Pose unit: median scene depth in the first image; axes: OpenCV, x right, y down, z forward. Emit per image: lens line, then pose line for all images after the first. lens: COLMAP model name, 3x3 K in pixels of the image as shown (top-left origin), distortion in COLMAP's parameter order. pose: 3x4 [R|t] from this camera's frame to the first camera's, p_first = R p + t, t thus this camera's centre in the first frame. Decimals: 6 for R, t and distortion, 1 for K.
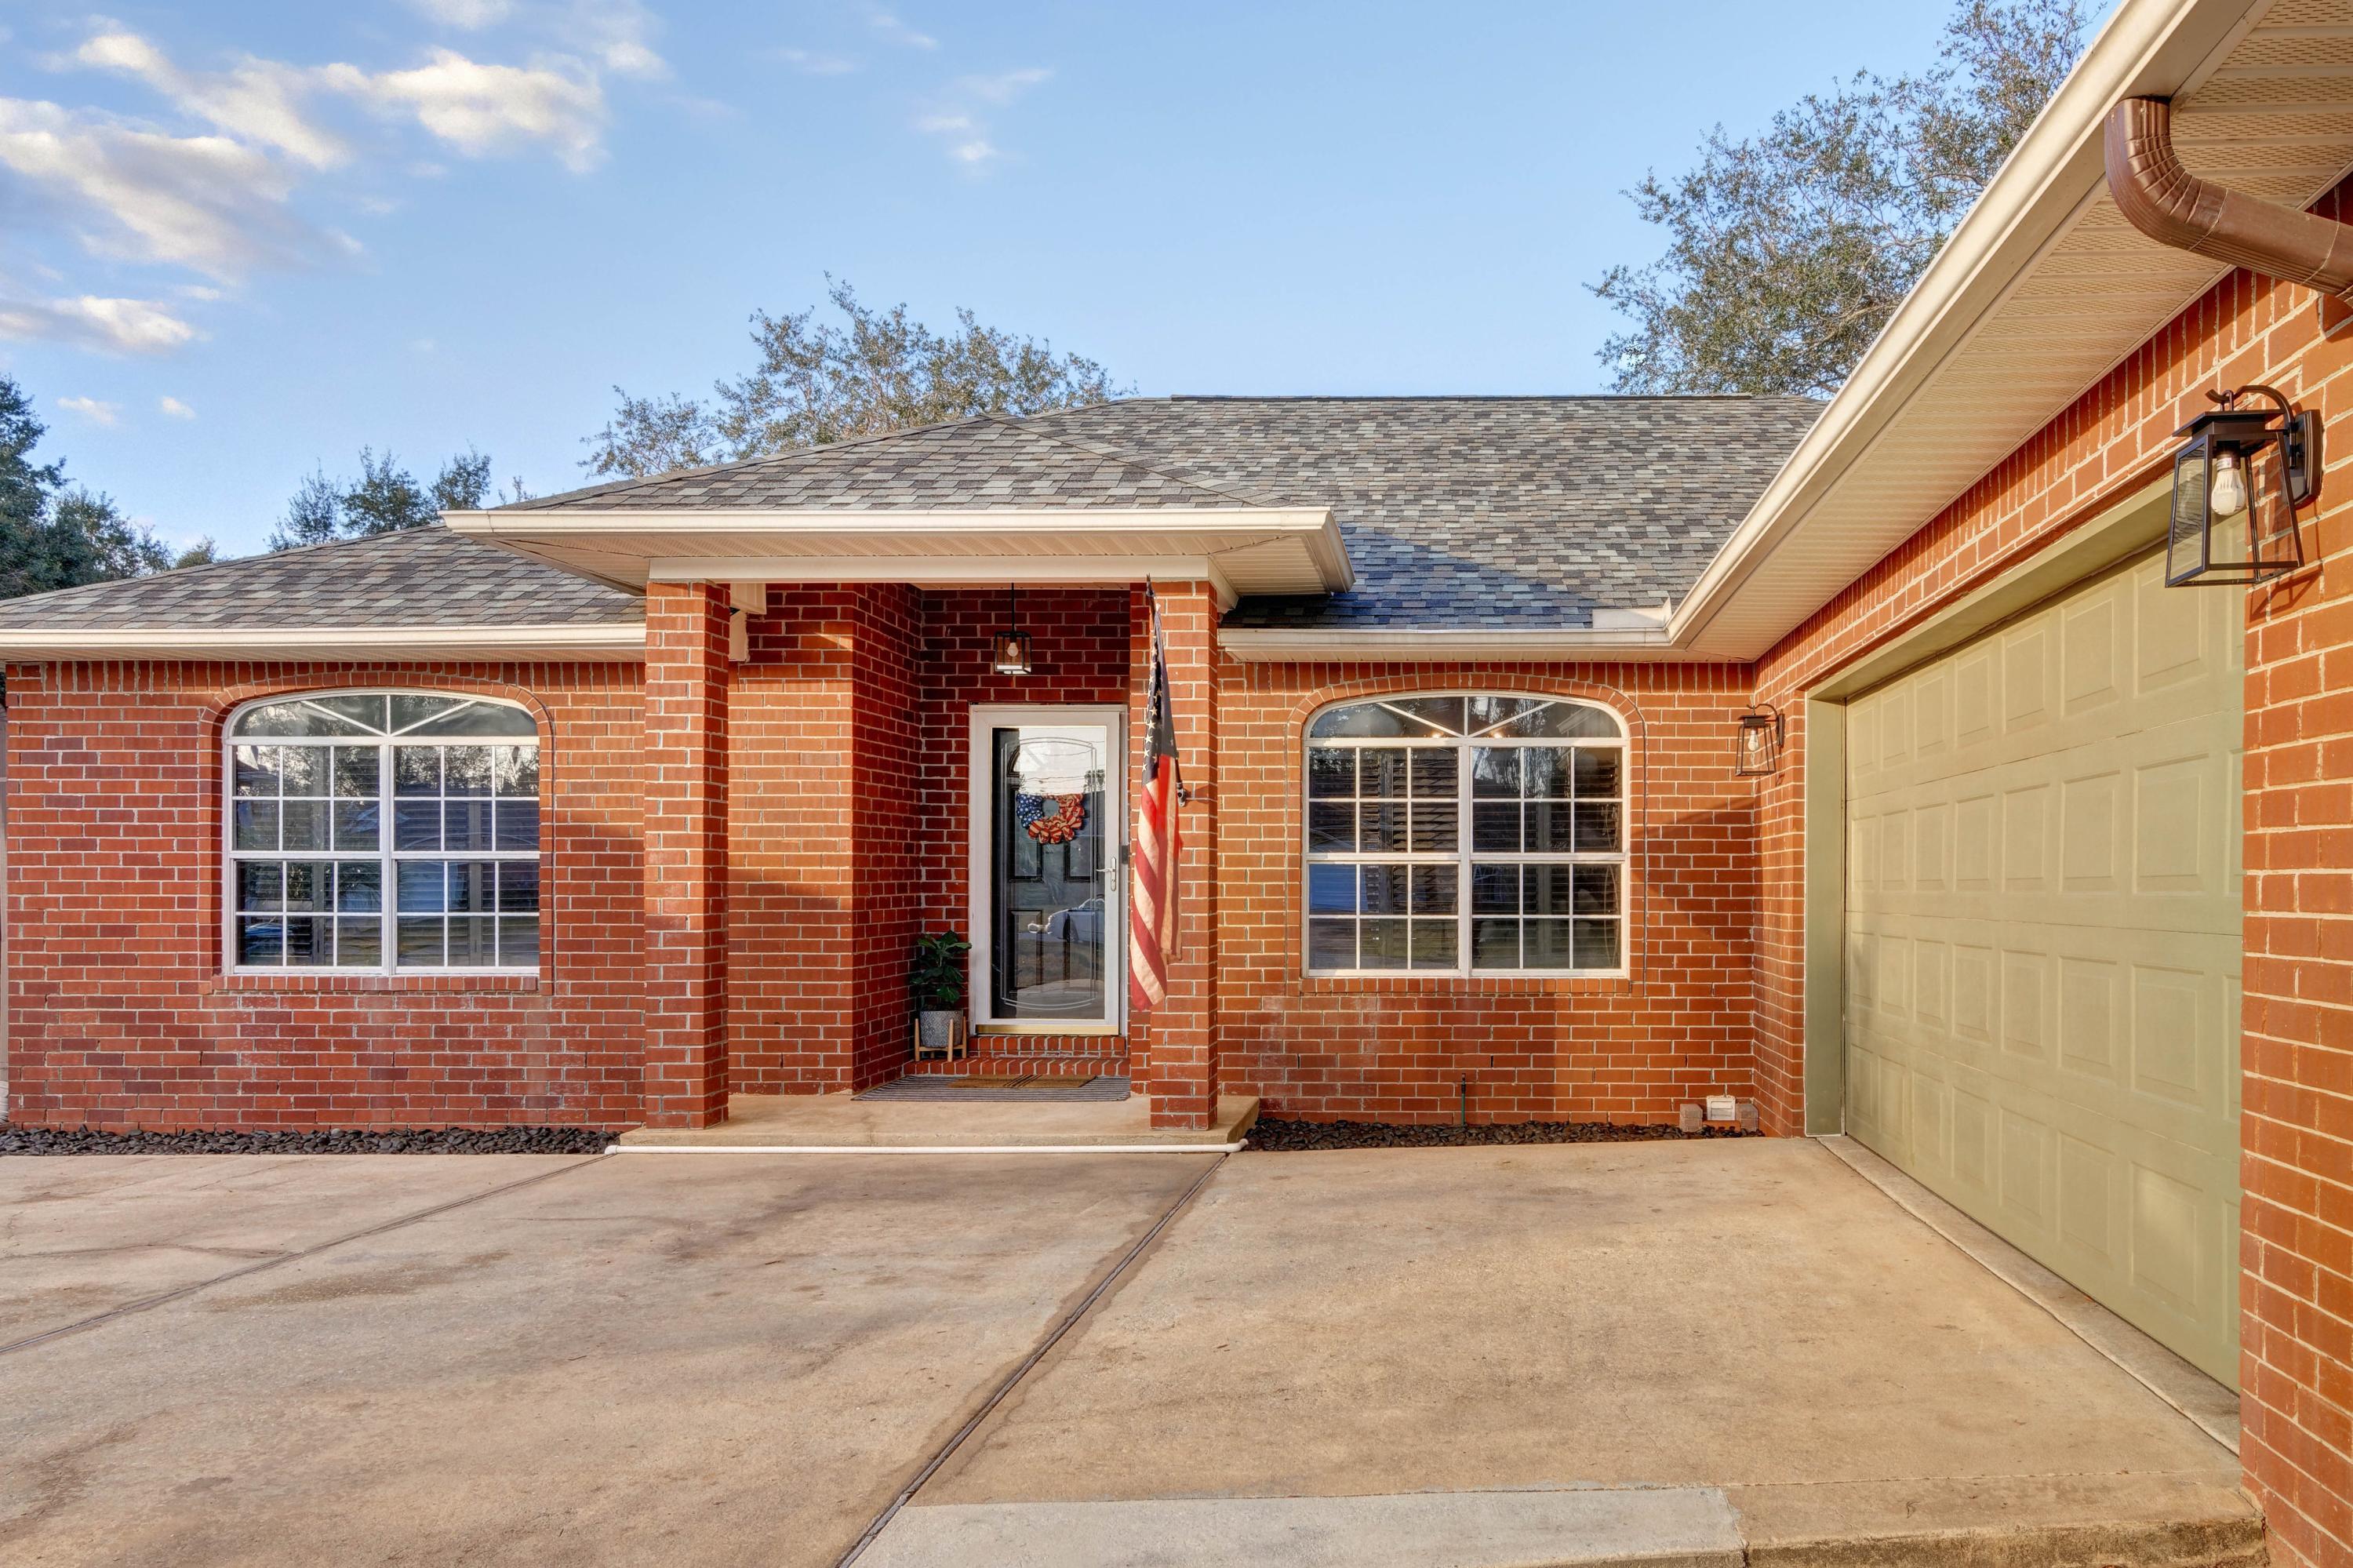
lens RADIAL K [[1663.0, 0, 1327.2], [0, 1663.0, 839.8], [0, 0, 1]] dist [0.006345, -0.006278]
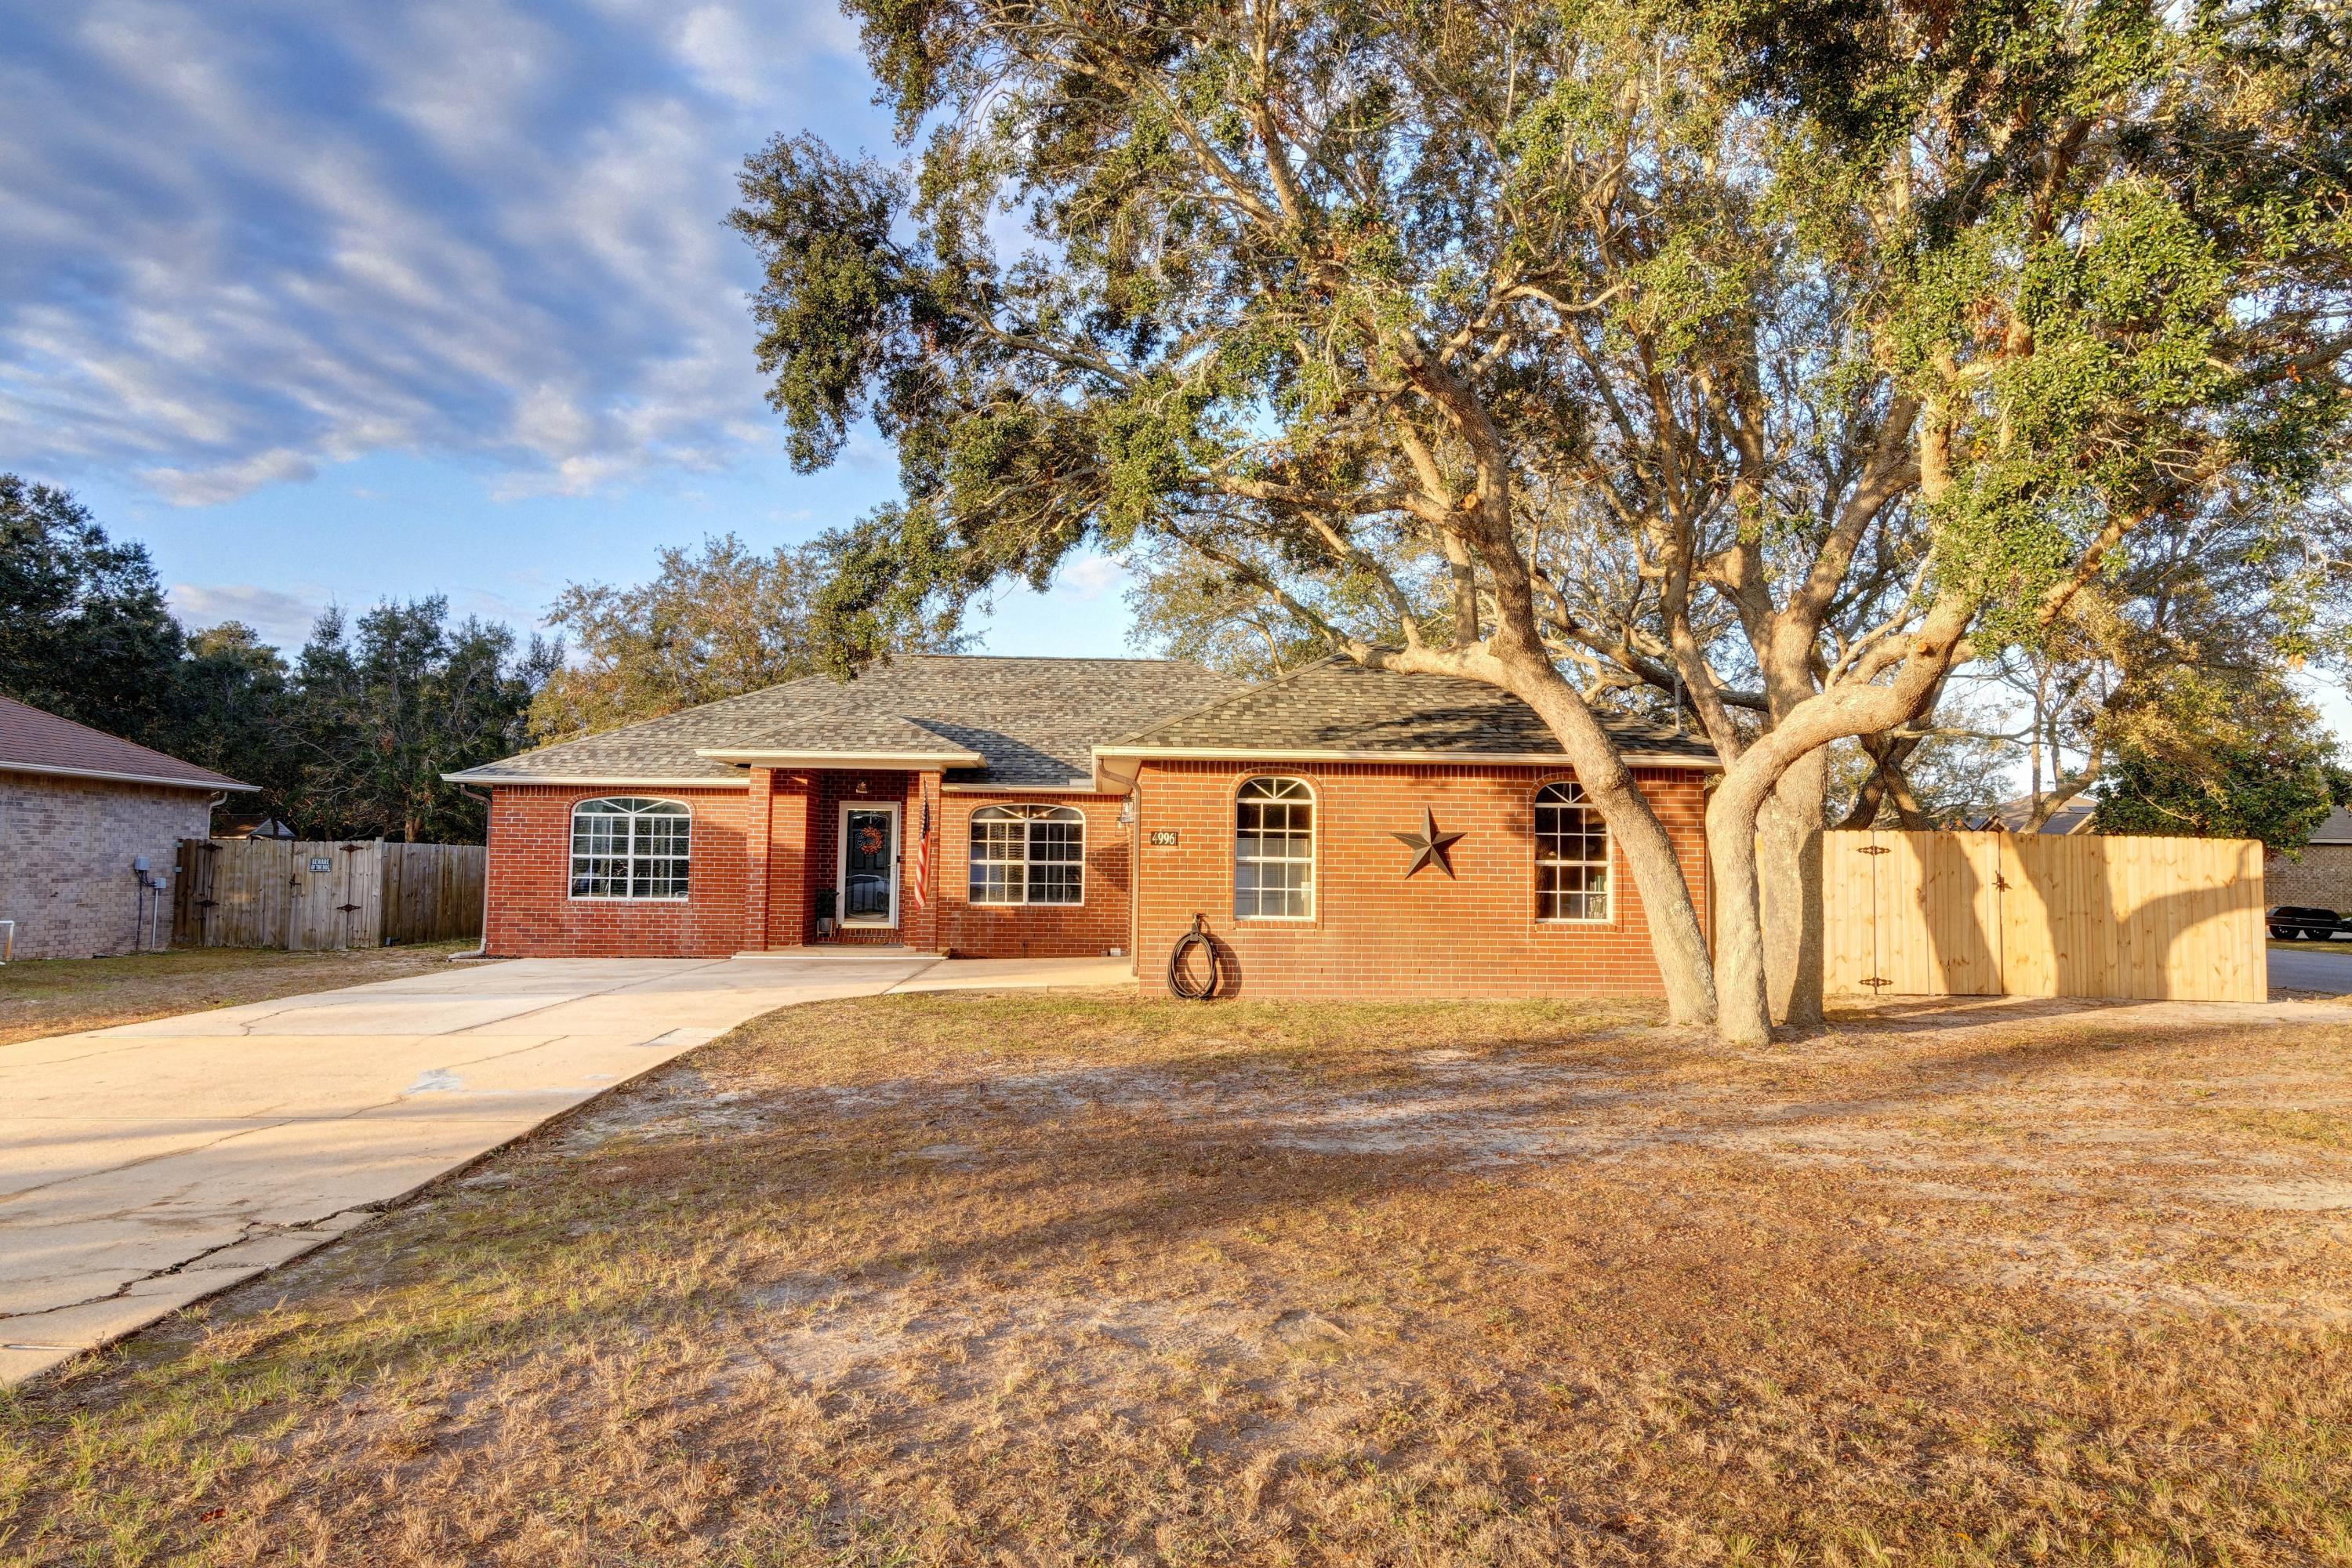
lens RADIAL K [[1535.2, 0, 1172.8], [0, 1535.2, 782.1], [0, 0, 1]] dist [0.012808, -0.001846]
pose [[0.998335, 0.015374, 0.055599, 0.184327], [-0.012145, 0.998245, -0.057953, 0.023207], [-0.056393, 0.057182, 0.996770, -1.607238]]
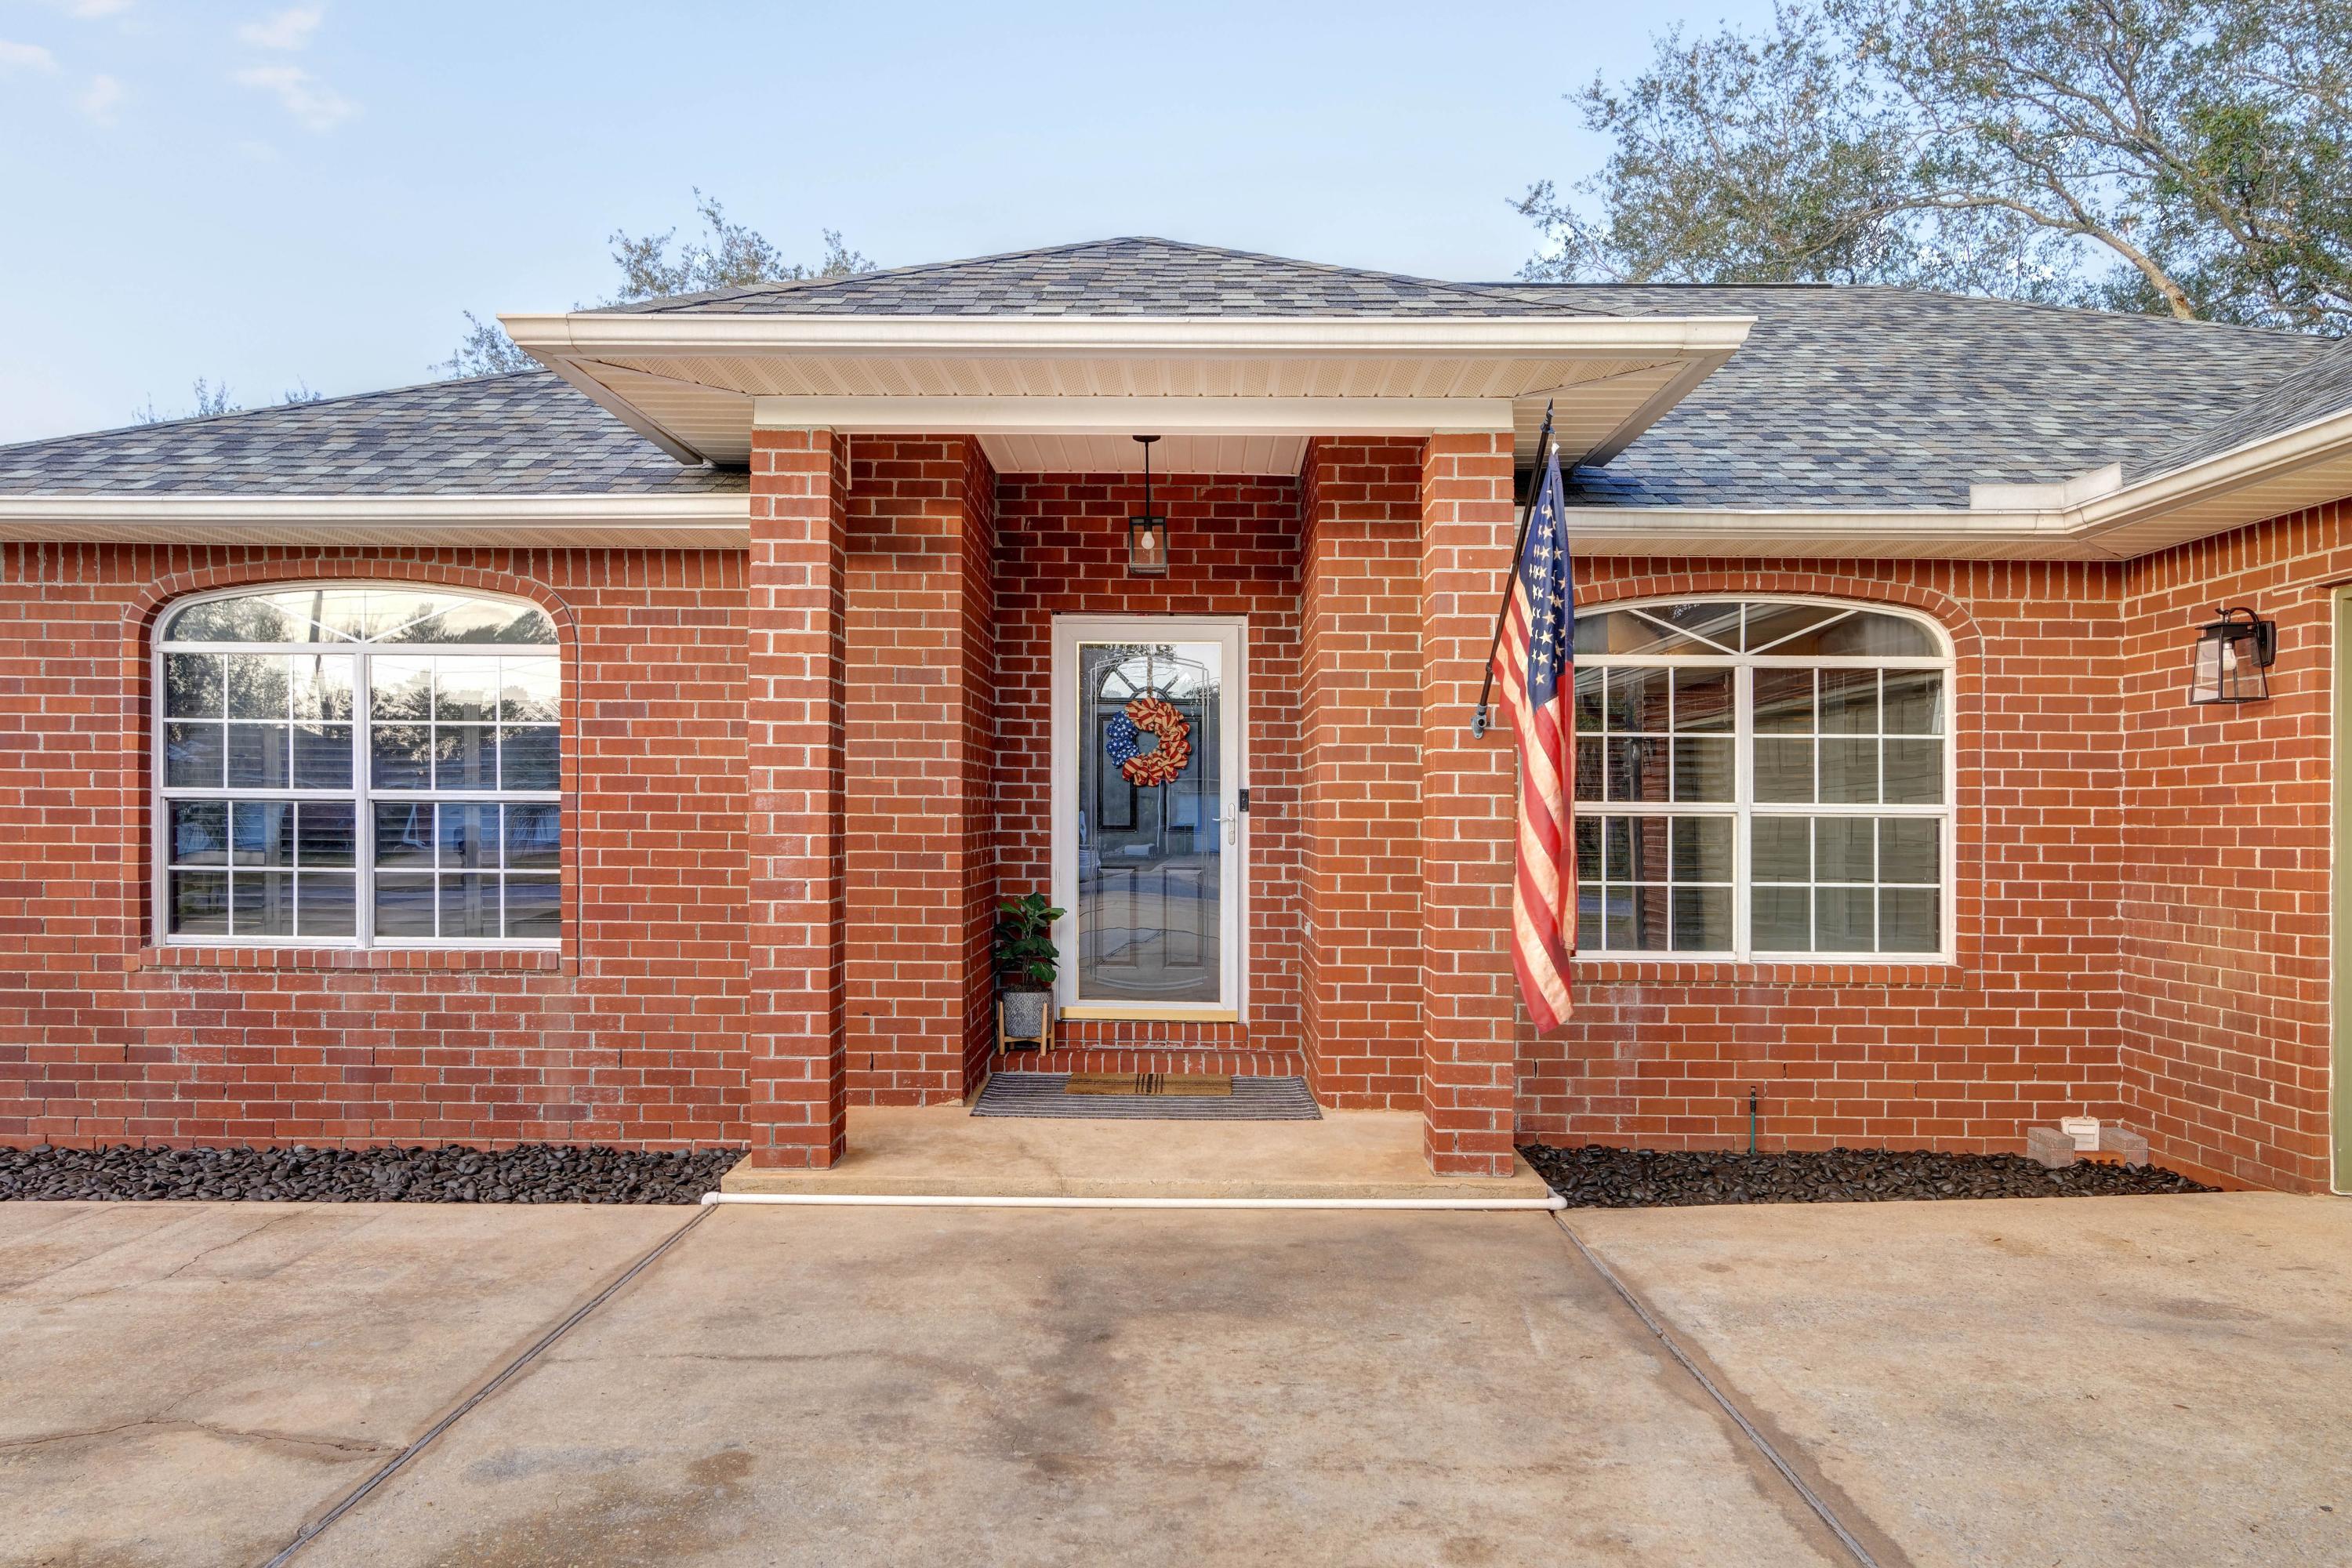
lens RADIAL K [[1662.3, 0, 1165.1], [0, 1662.3, 804.5], [0, 0, 1]] dist [0.006345, -0.006278]
pose [[0.999965, 0.008061, 0.002255, -0.192028], [-0.008091, 0.999877, 0.013421, 0.000390], [-0.002146, -0.013438, 0.999907, 0.220520]]
